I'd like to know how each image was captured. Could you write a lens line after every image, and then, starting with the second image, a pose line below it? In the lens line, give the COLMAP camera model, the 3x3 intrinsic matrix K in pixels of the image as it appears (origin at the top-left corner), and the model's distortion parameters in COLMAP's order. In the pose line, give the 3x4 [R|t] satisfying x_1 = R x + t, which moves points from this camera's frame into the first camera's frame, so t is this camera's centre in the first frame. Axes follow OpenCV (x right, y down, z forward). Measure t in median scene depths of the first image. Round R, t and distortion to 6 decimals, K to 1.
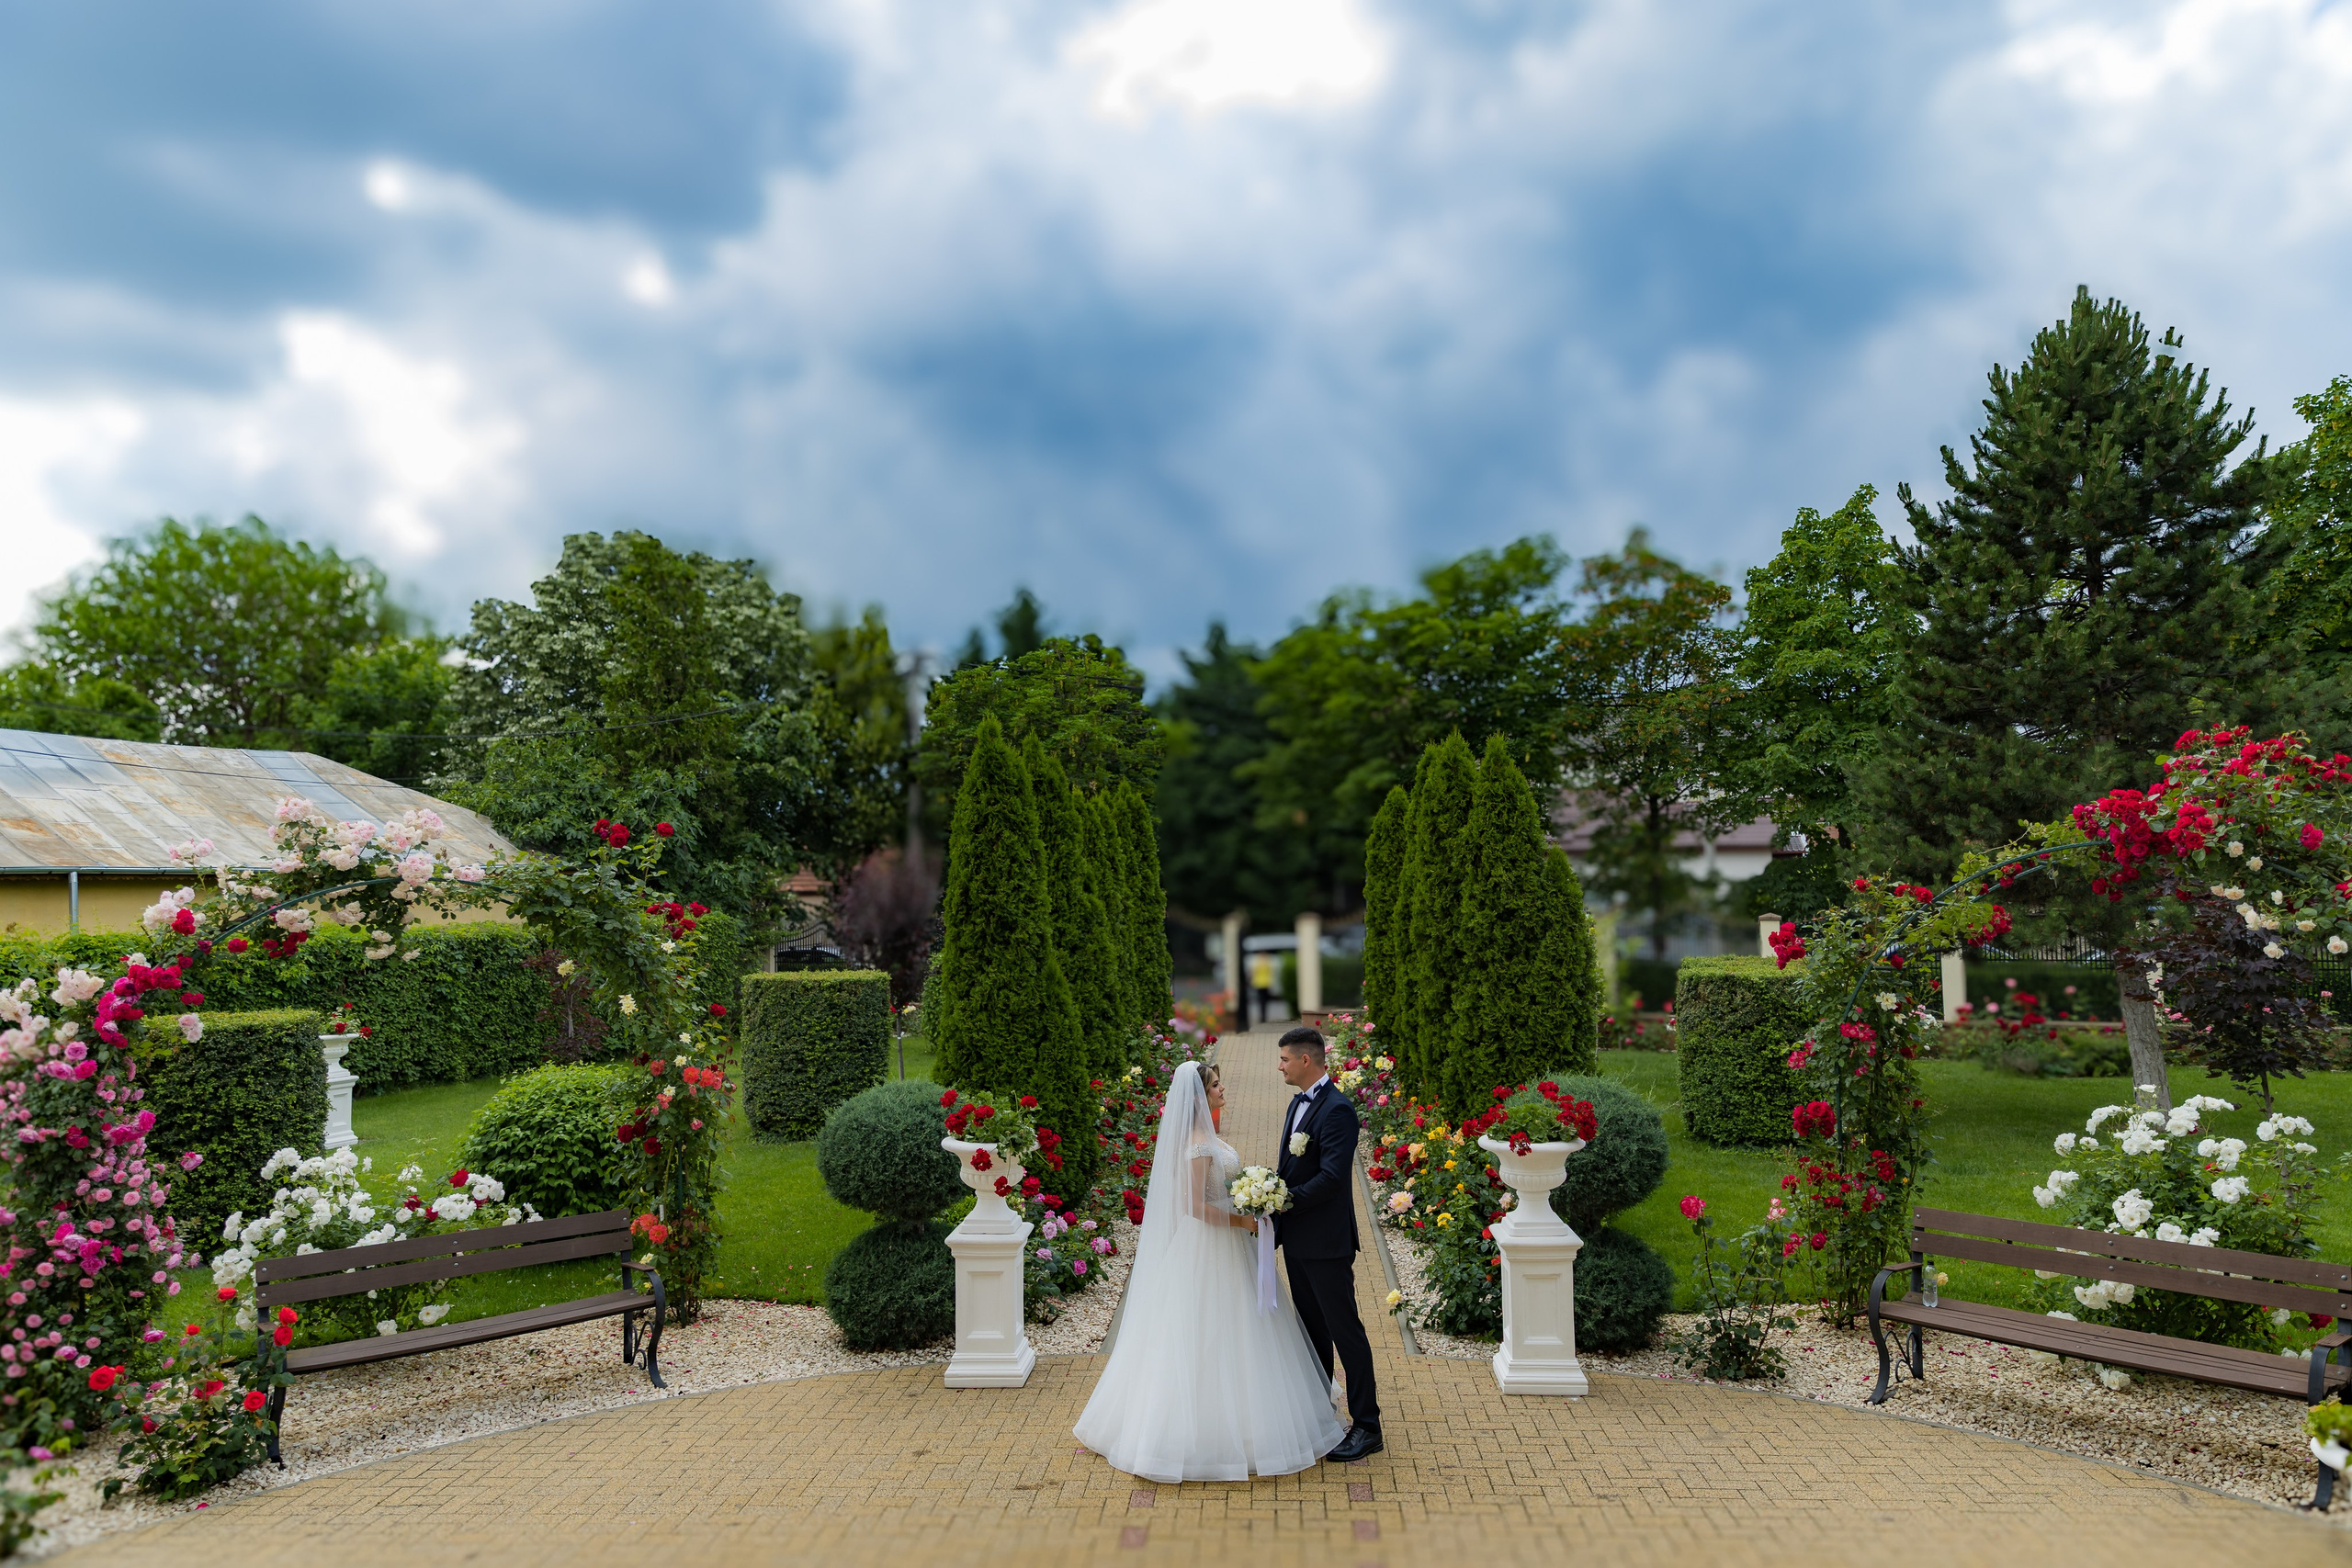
lens RADIAL K [[1596.4, 0, 1168.6], [0, 1596.4, 784.0], [0, 0, 1]] dist [0.020635, -0.005246]
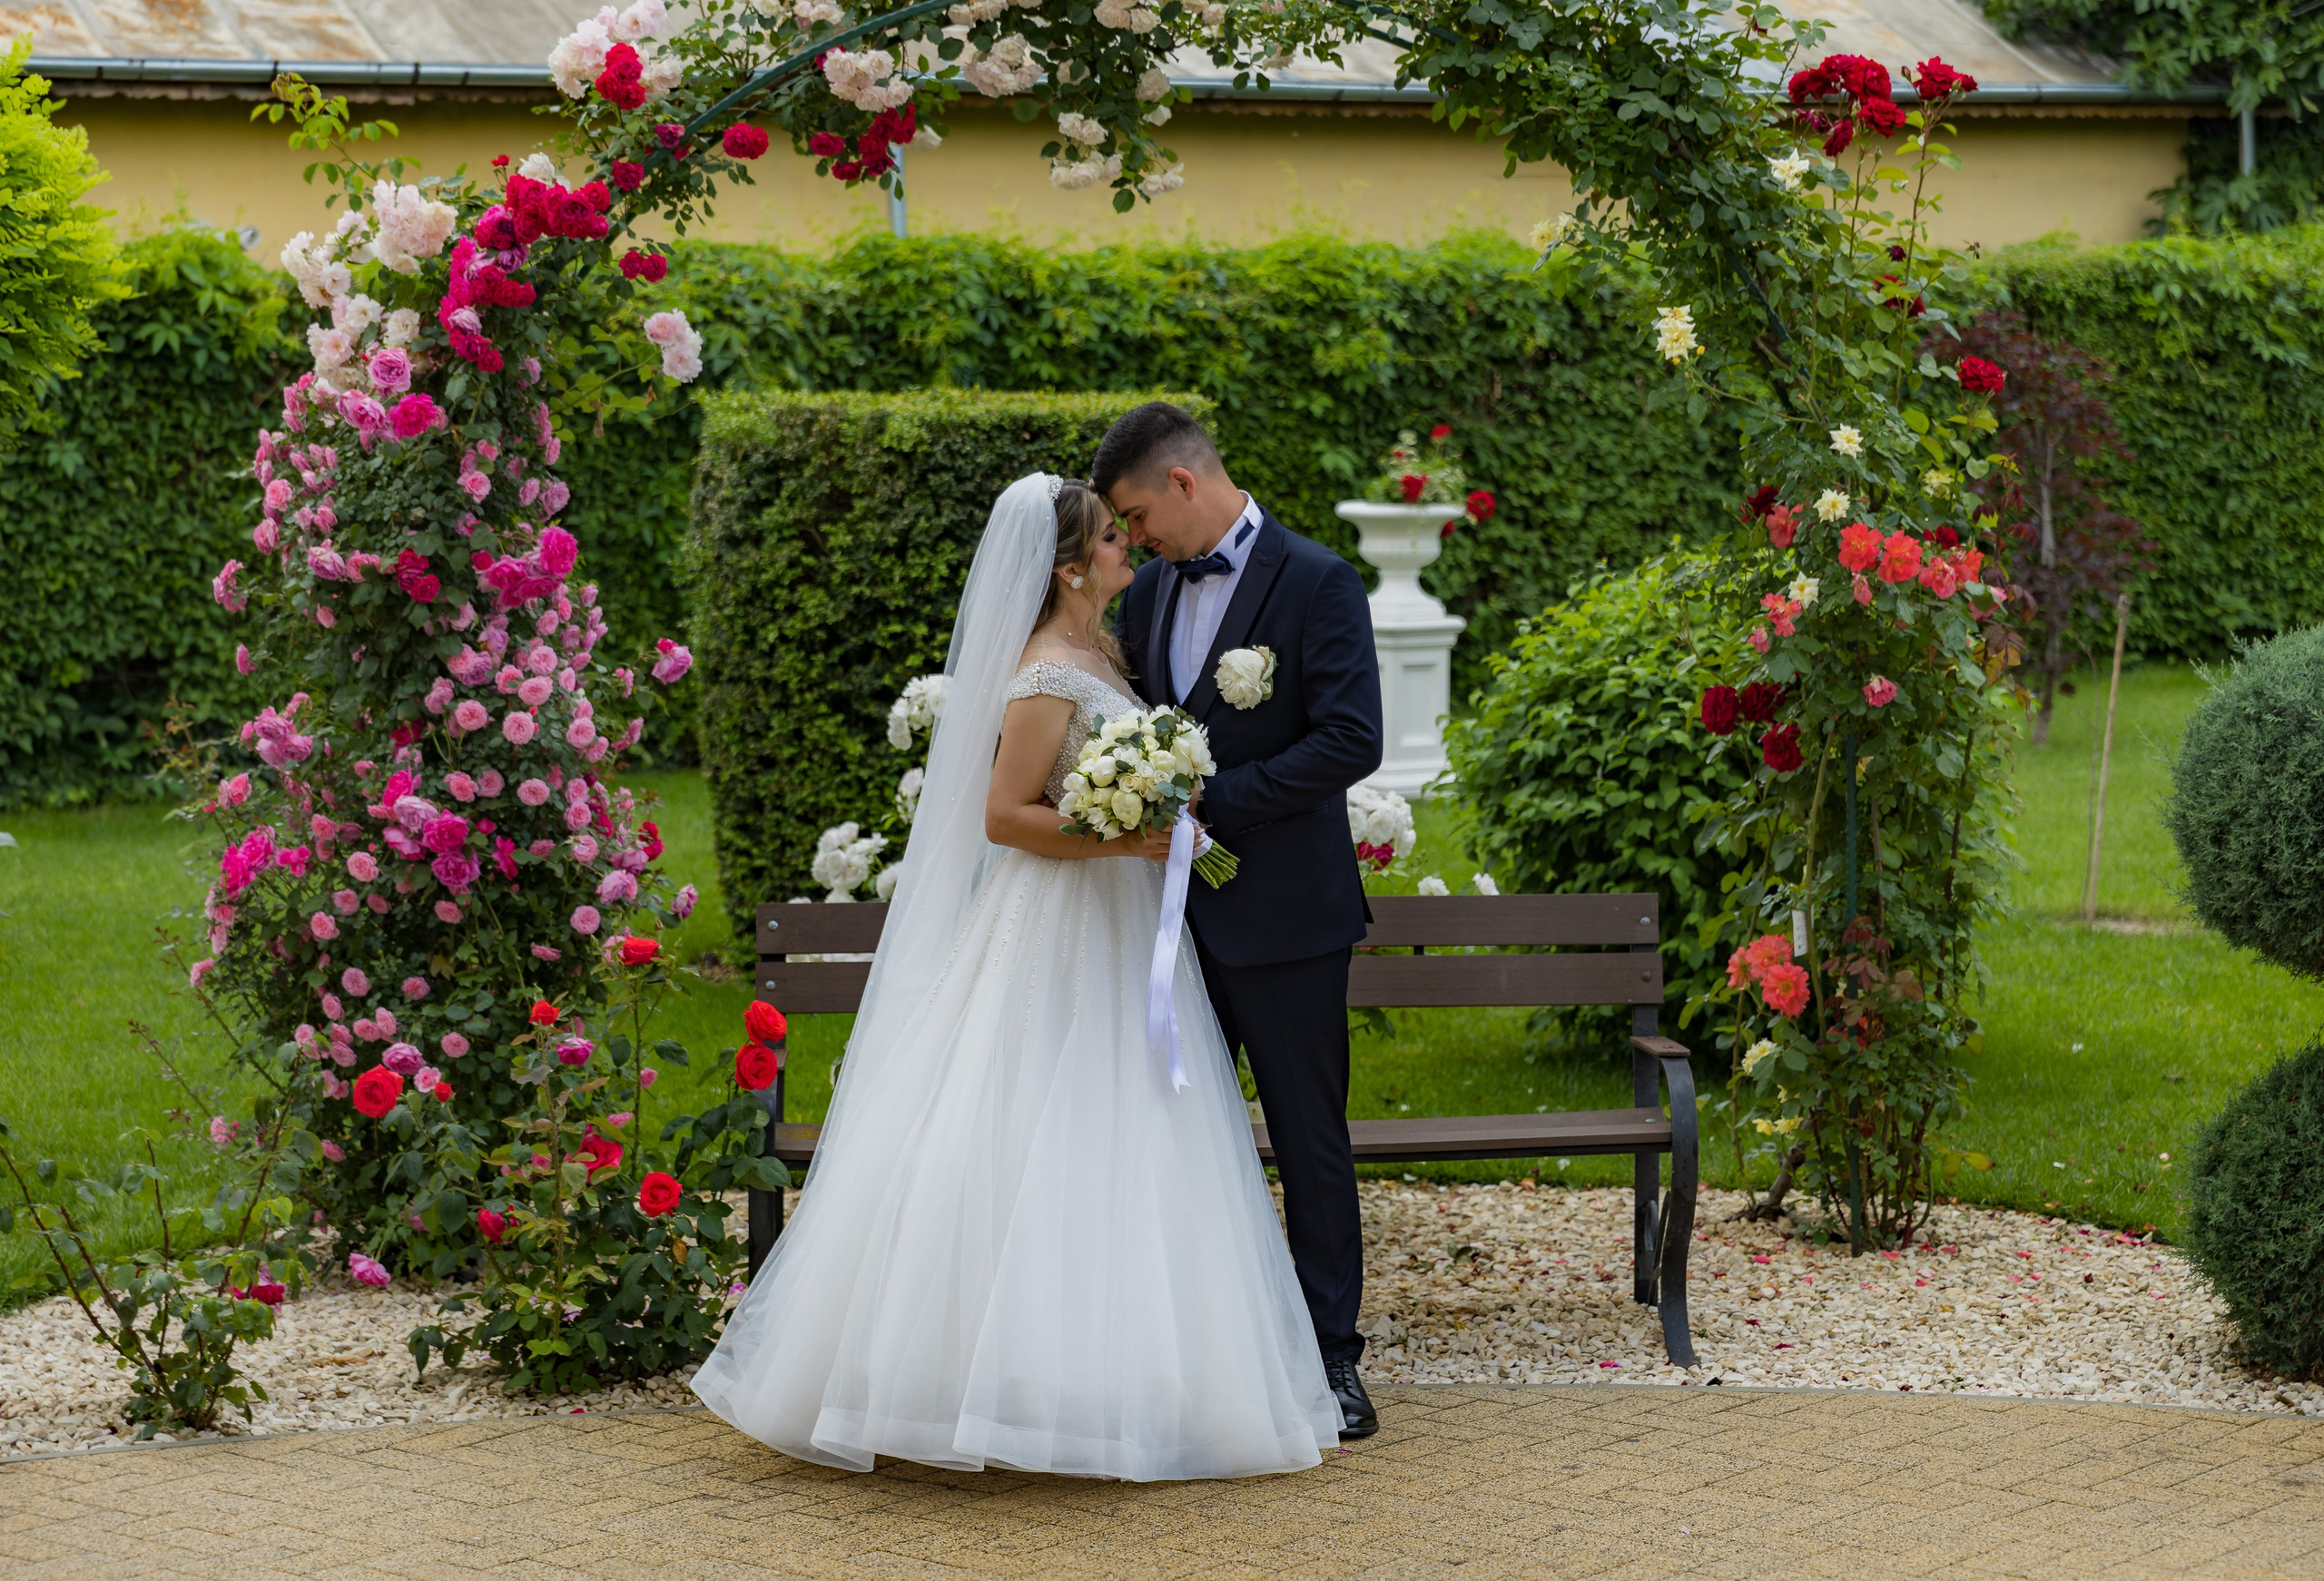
lens RADIAL K [[4971.2, 0, 1166.8], [0, 4971.2, 825.5], [0, 0, 1]] dist [0.015123, -0.100924]
pose [[0.812340, 0.078368, -0.577895, 0.165301], [0.025689, 0.985160, 0.169706, 0.044072], [0.582619, -0.152704, 0.798271, 0.037068]]
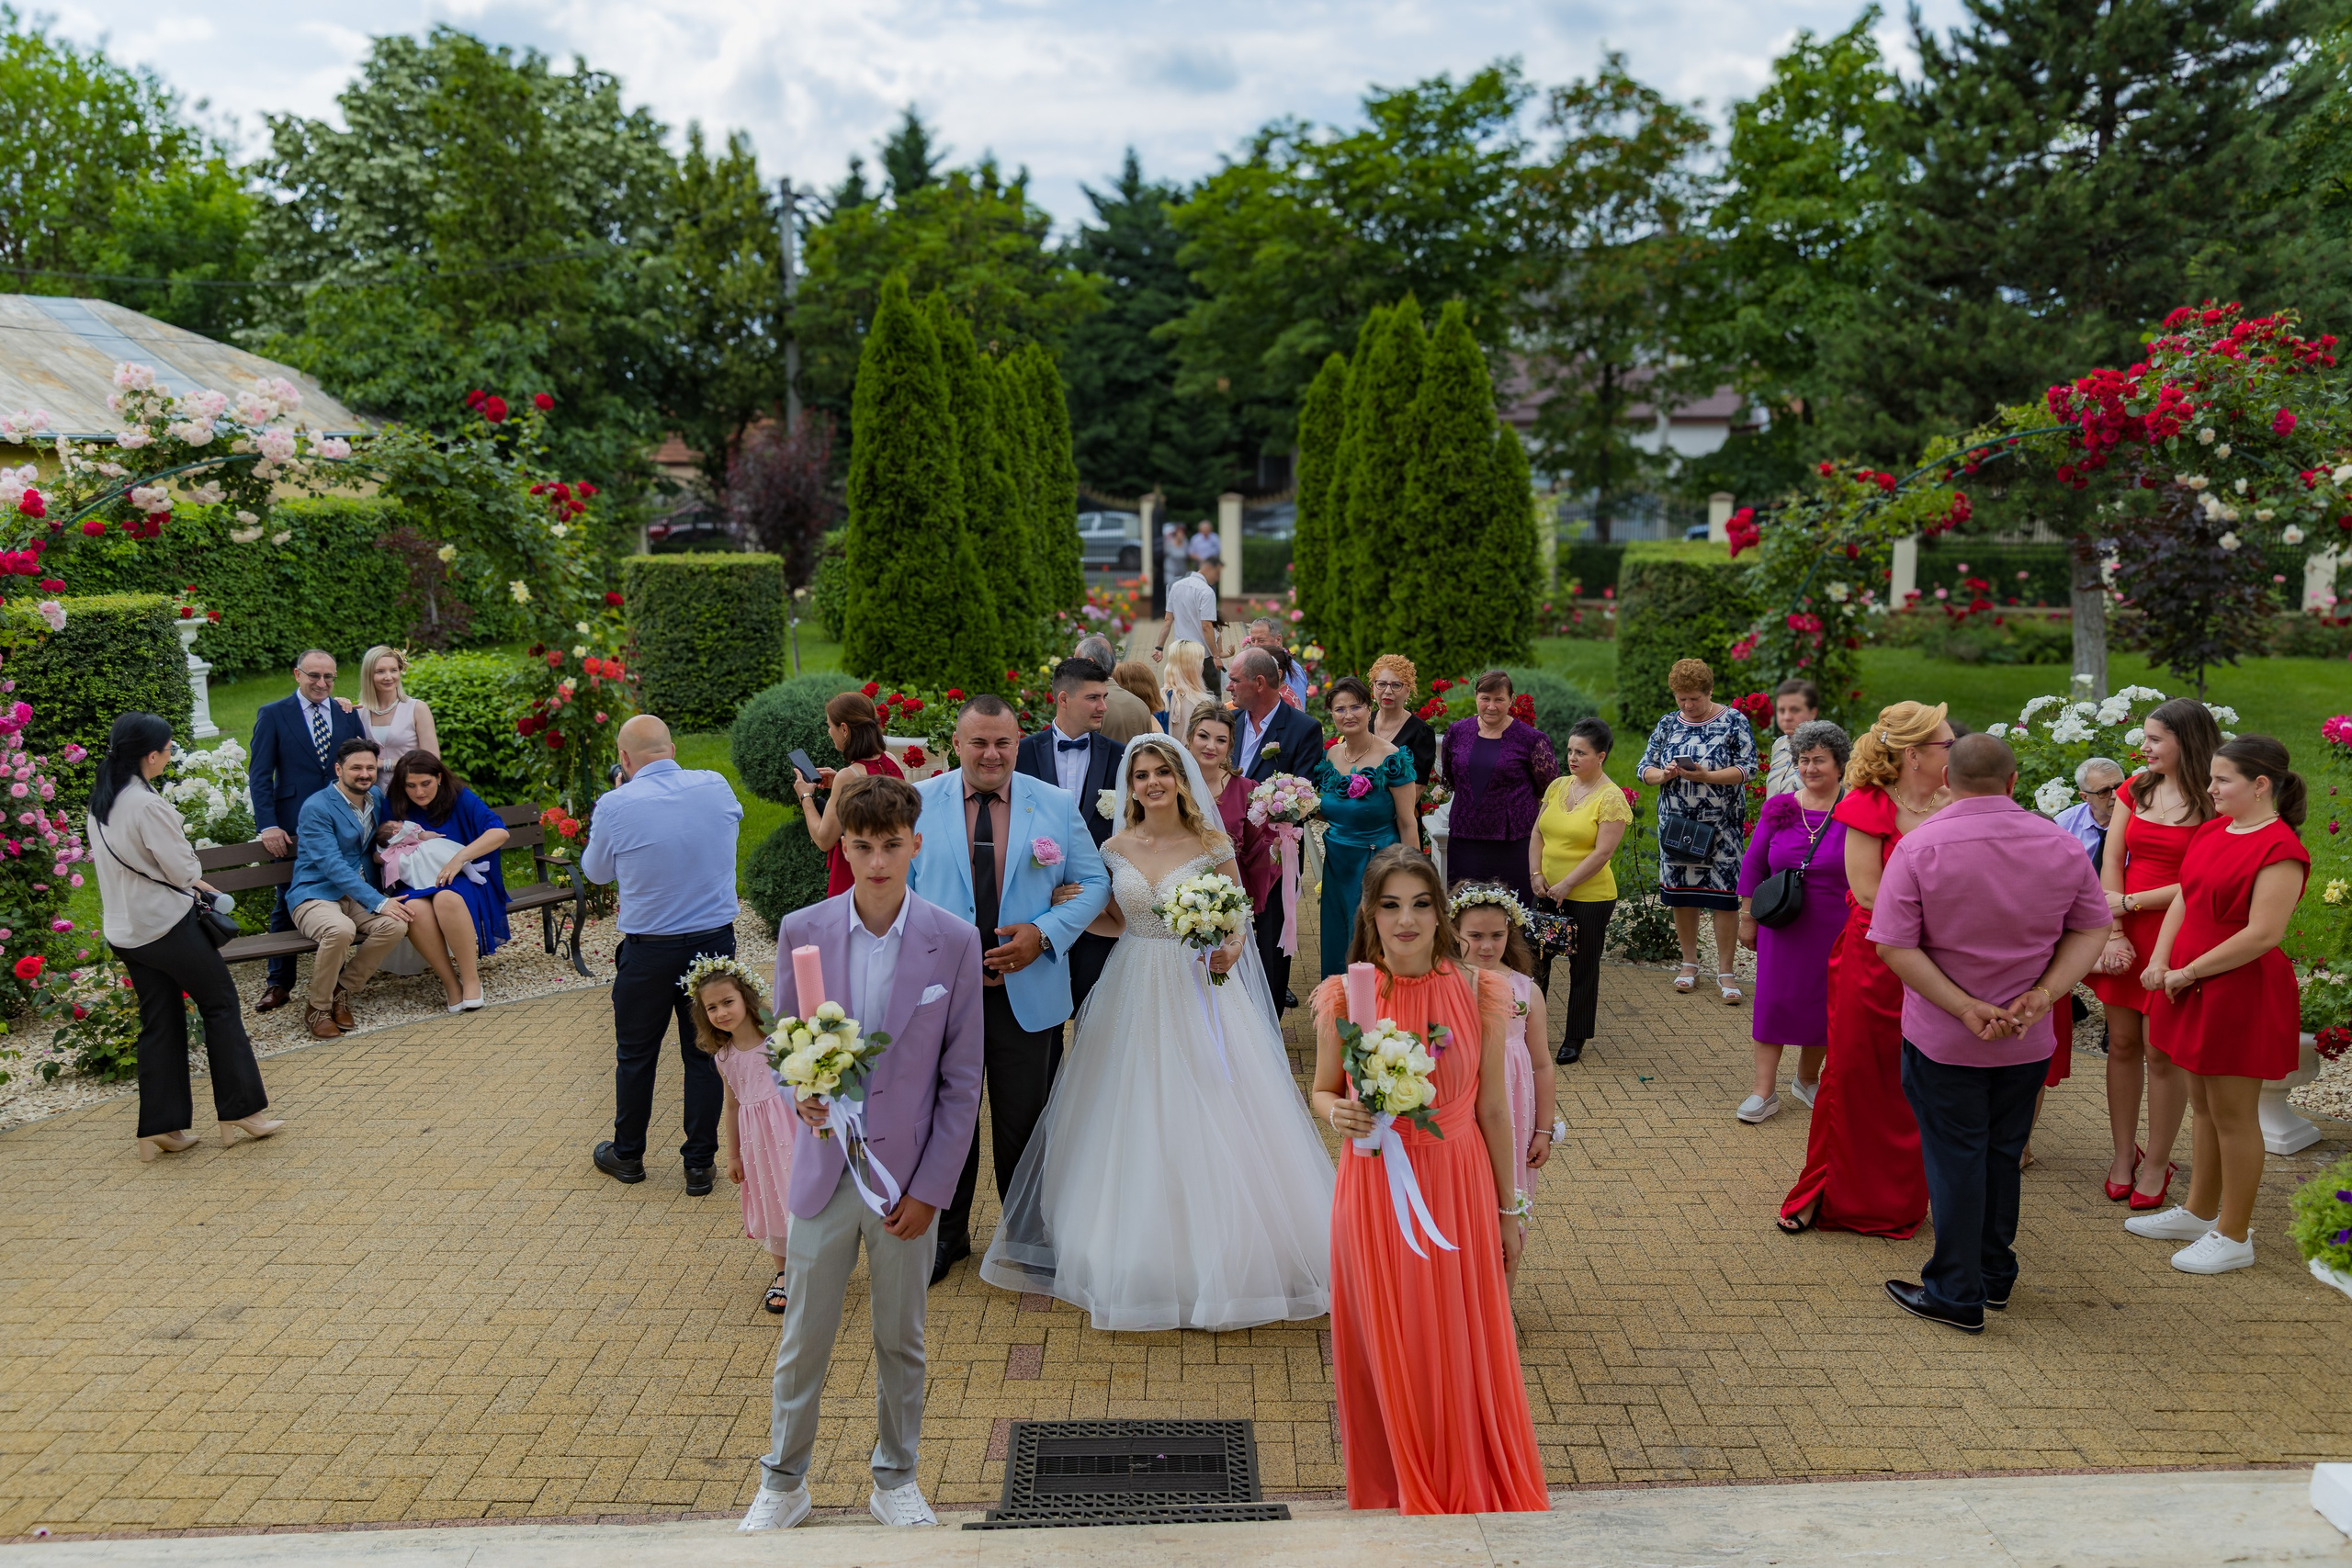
lens RADIAL K [[1737.7, 0, 1149.5], [0, 1737.7, 770.6], [0, 0, 1]] dist [0.004143, 0.002383]
pose [[0.998971, -0.002065, 0.045306, -0.012472], [-0.008883, 0.970706, 0.240107, -0.006829], [-0.044475, -0.240262, 0.969689, -0.022448]]
